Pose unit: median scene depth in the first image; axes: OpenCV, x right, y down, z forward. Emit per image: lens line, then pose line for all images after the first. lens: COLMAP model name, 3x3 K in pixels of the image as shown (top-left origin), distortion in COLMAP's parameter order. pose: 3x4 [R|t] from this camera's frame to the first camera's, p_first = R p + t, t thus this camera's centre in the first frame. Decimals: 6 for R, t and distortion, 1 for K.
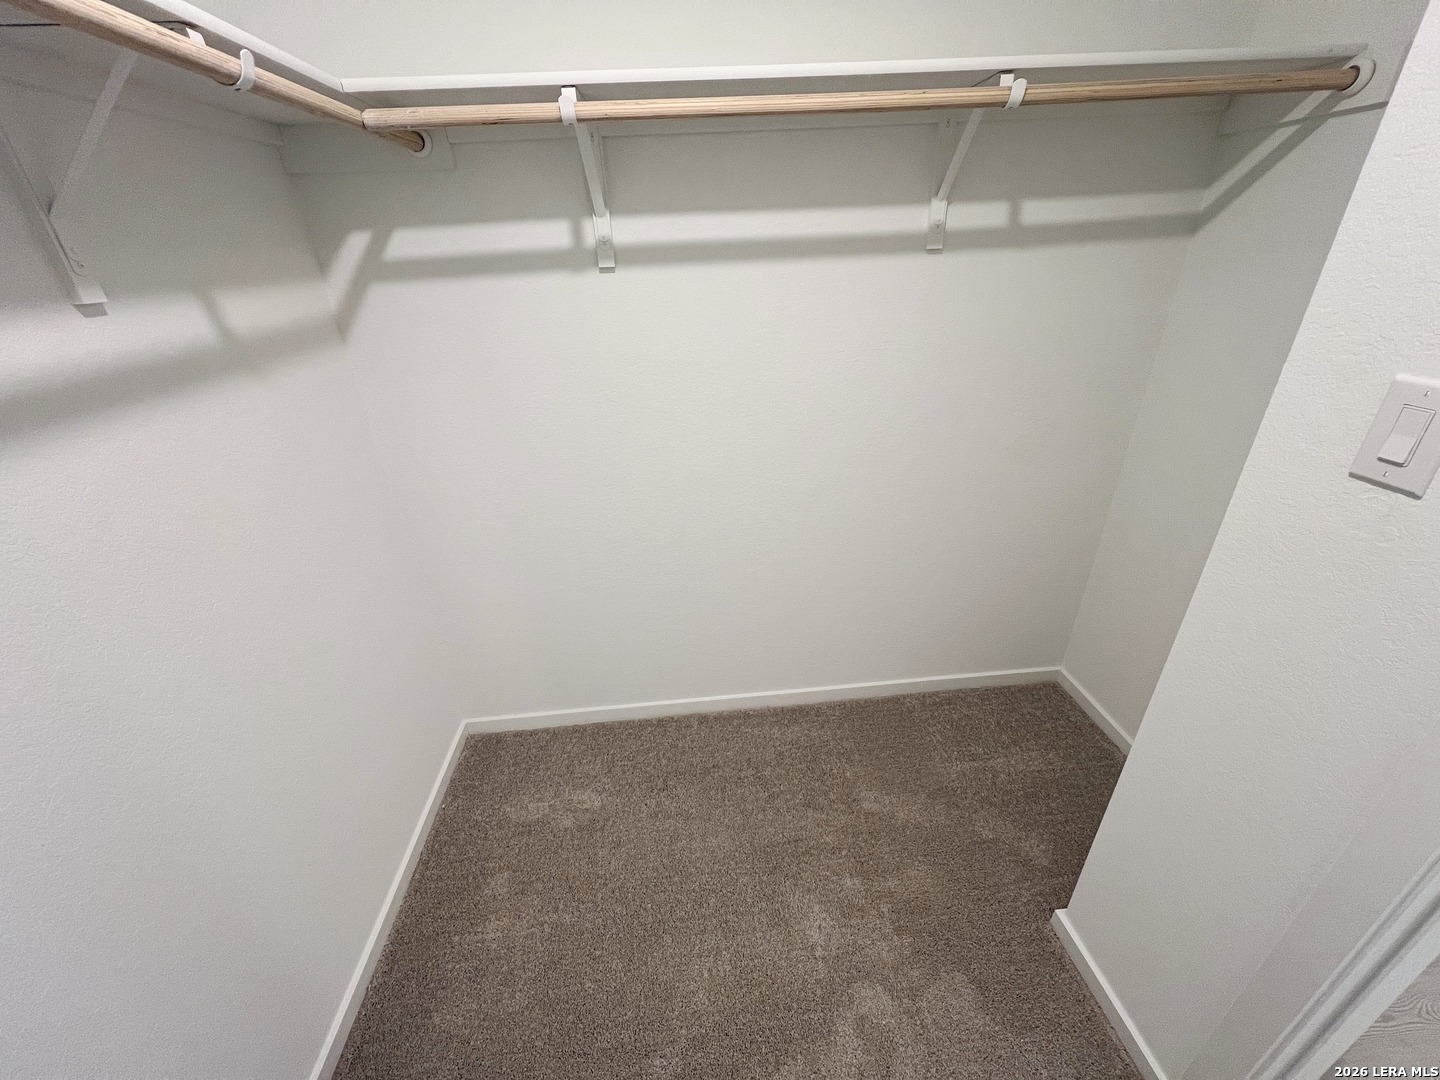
lens RADIAL K [[574.6, 0, 719.0], [0, 574.6, 539.3], [0, 0, 1]] dist [-0.001379, 0.000091]
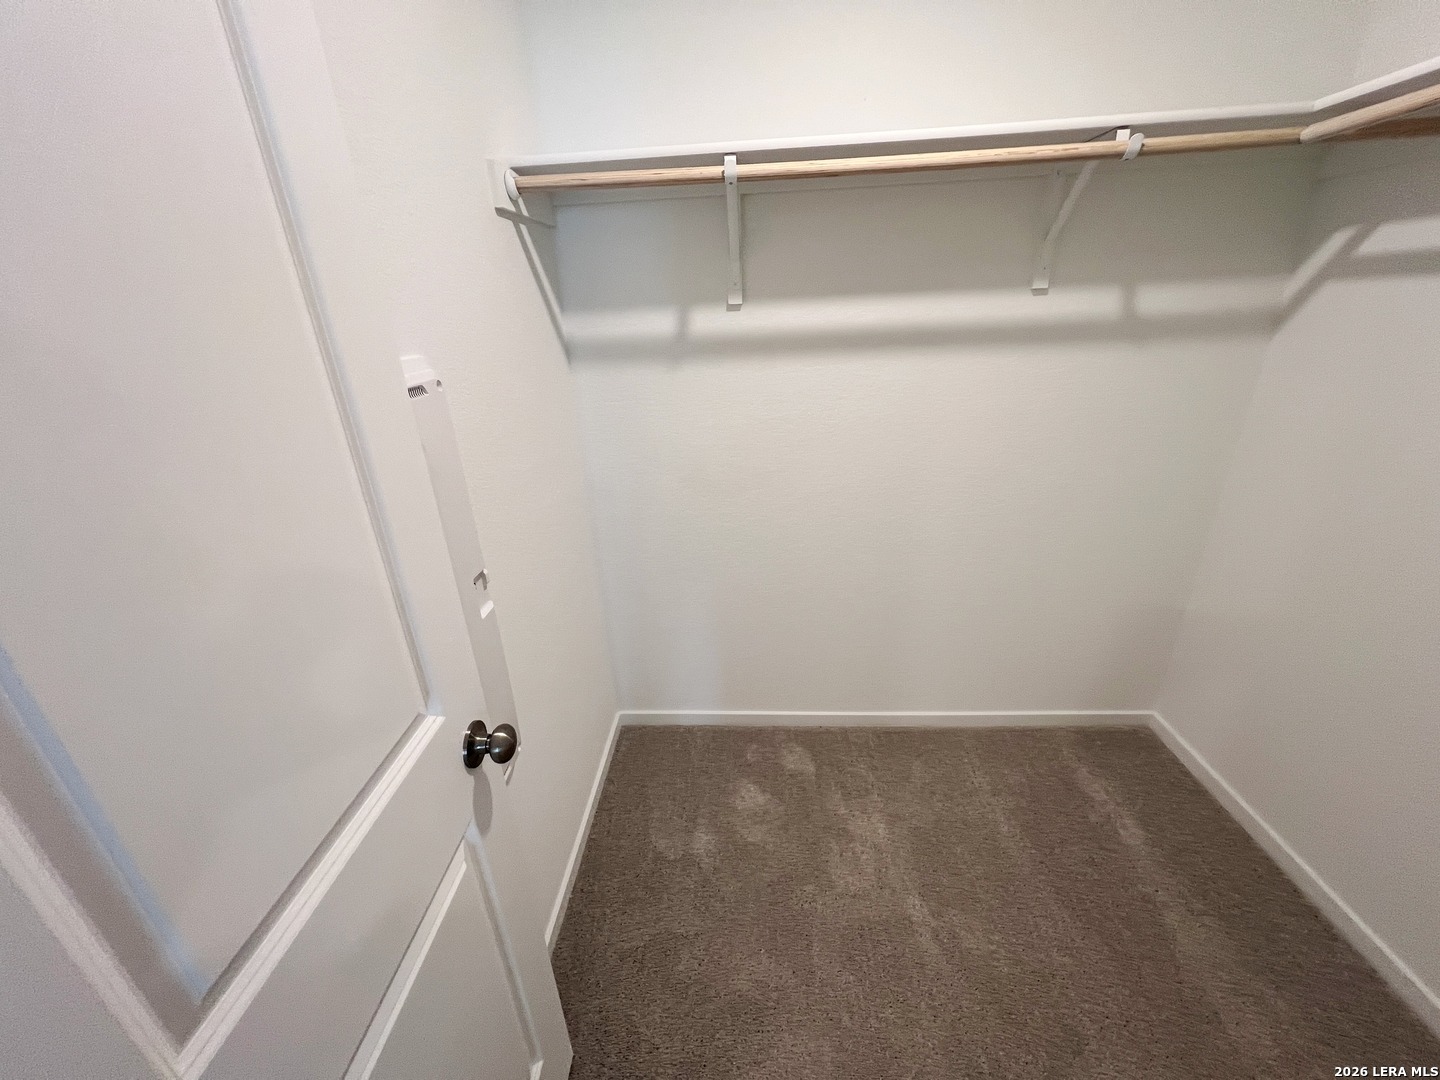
lens RADIAL K [[543.6, 0, 718.3], [0, 543.6, 481.5], [0, 0, 1]] dist [-0.000462, 0.000065]
pose [[0.991334, 0.041584, -0.124612, -0.099866], [-0.056906, 0.990892, -0.122042, 0.006146], [0.118402, 0.128075, 0.984671, -0.002661]]
